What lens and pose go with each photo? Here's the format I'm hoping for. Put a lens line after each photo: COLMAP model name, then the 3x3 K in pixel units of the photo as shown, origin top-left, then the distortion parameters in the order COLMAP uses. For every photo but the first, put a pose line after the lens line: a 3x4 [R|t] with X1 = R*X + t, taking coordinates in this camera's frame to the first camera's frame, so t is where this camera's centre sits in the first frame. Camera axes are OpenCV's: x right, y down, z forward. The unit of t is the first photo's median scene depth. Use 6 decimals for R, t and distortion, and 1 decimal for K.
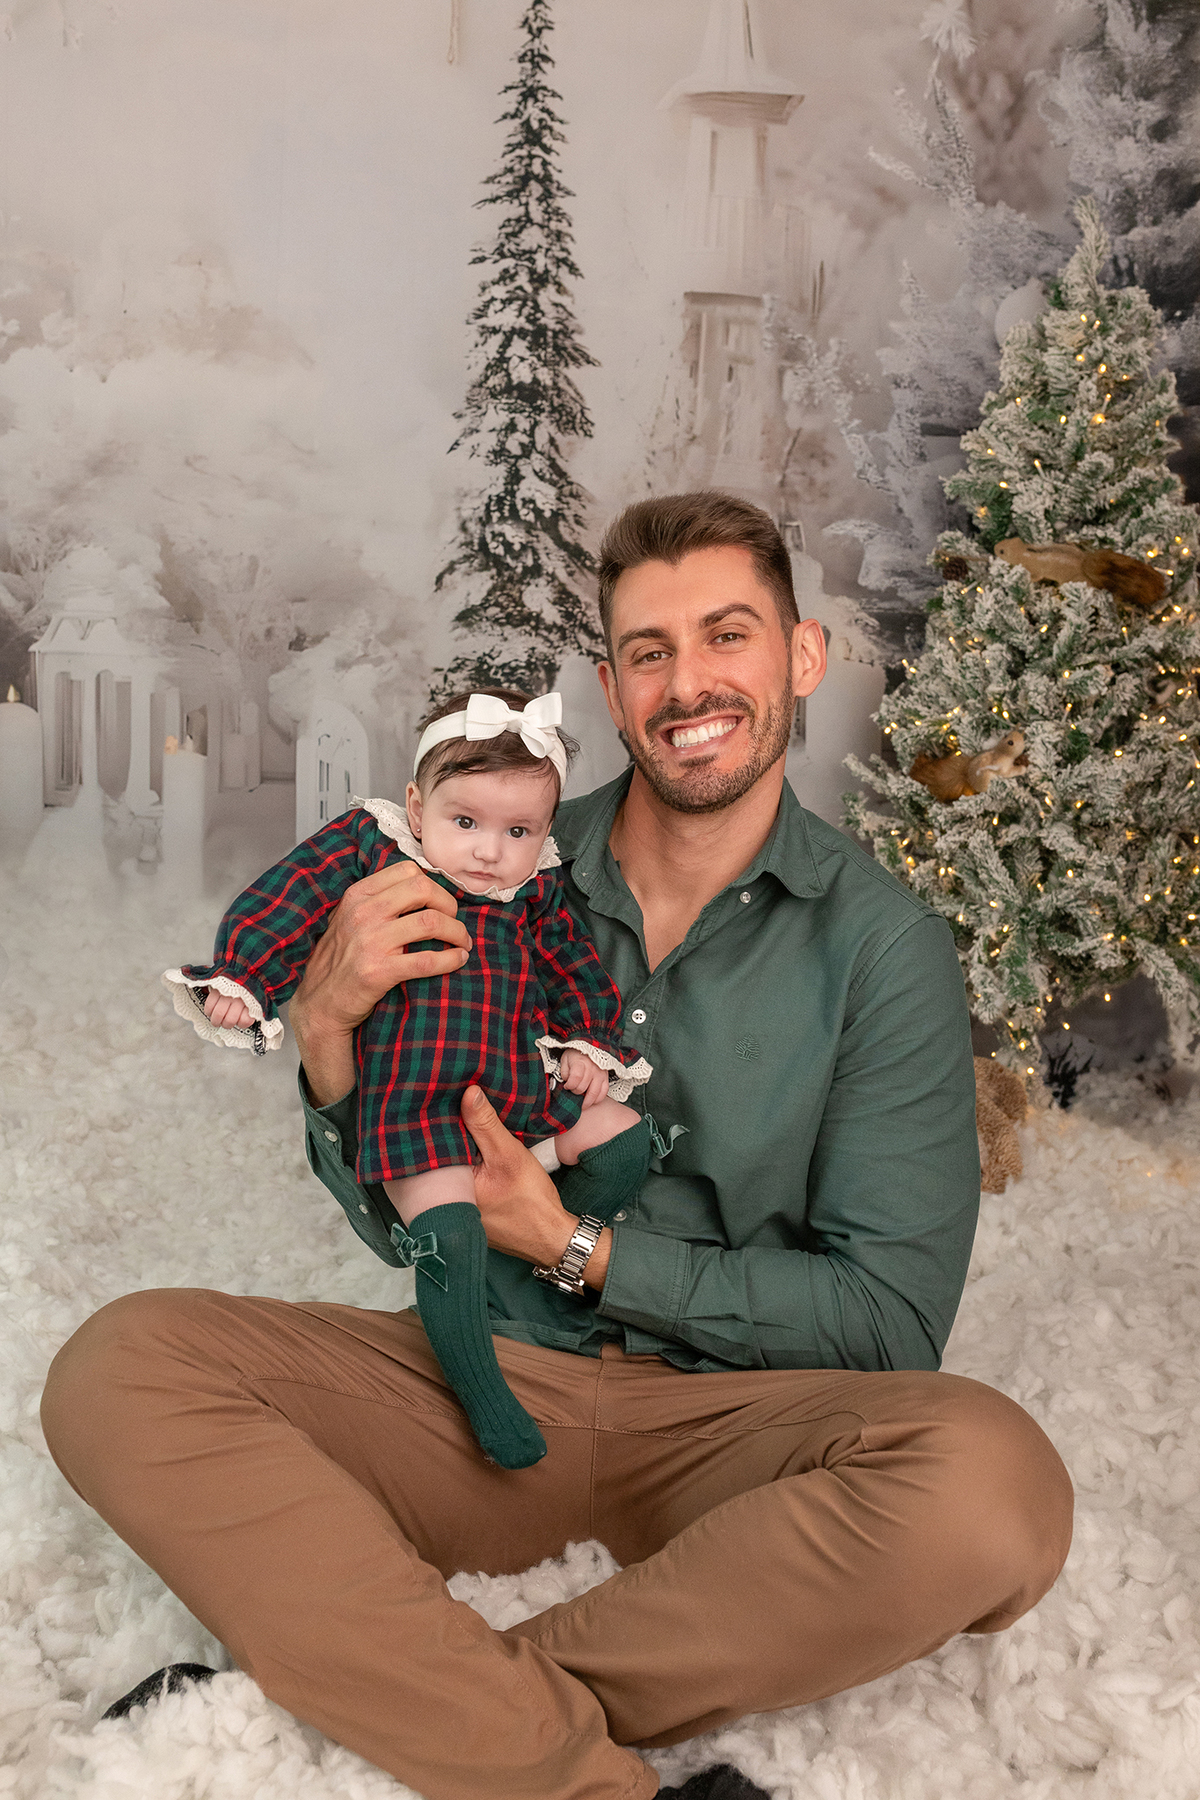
lens RADIAL K [[1733.2, 0, 616.5], [0, 1733.2, 882.9], [0, 0, 1]] dist [0.002518, 0.008978]
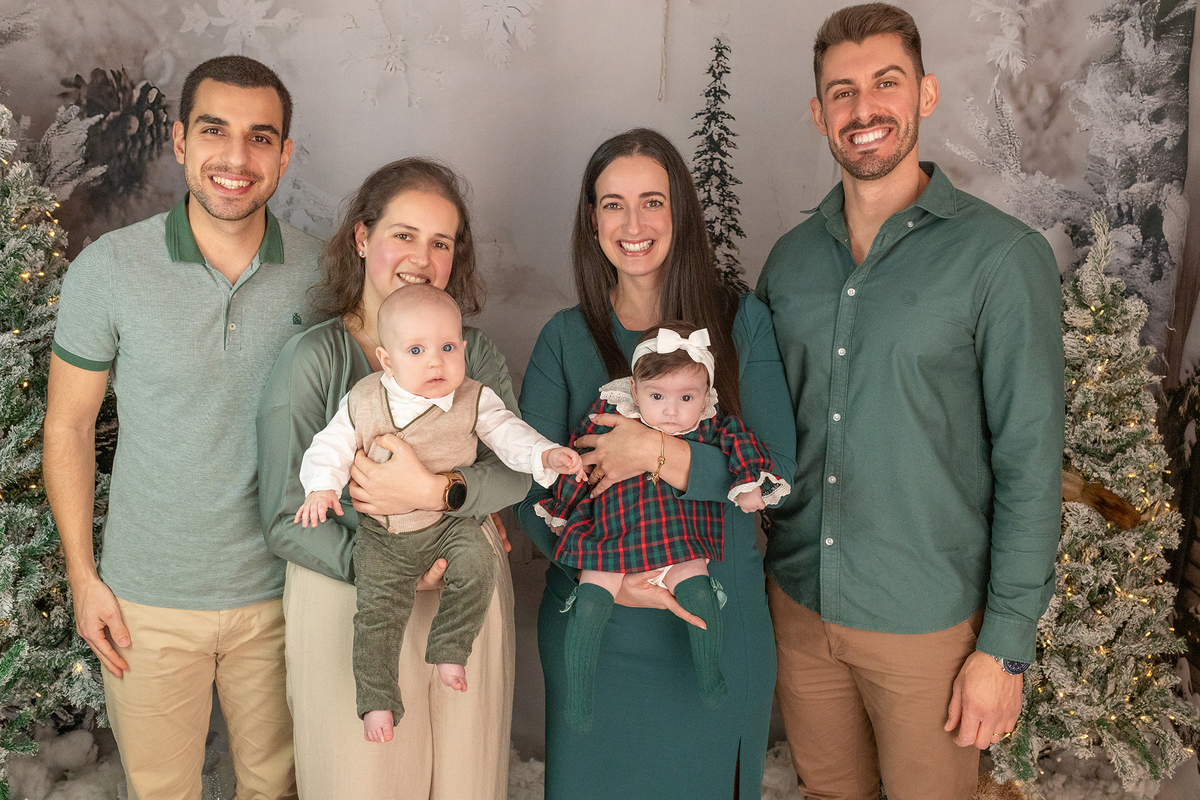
lens RADIAL K [[1155.5, 0, 600.0], [0, 1155.5, 400.0], [0, 0, 1]] dist [0.002518, 0.008978]
pose [[0.992735, 0.023654, -0.117971, -0.022673], [-0.008566, 0.991891, 0.126802, -0.328607], [0.120014, -0.124870, 0.984888, -0.014241]]
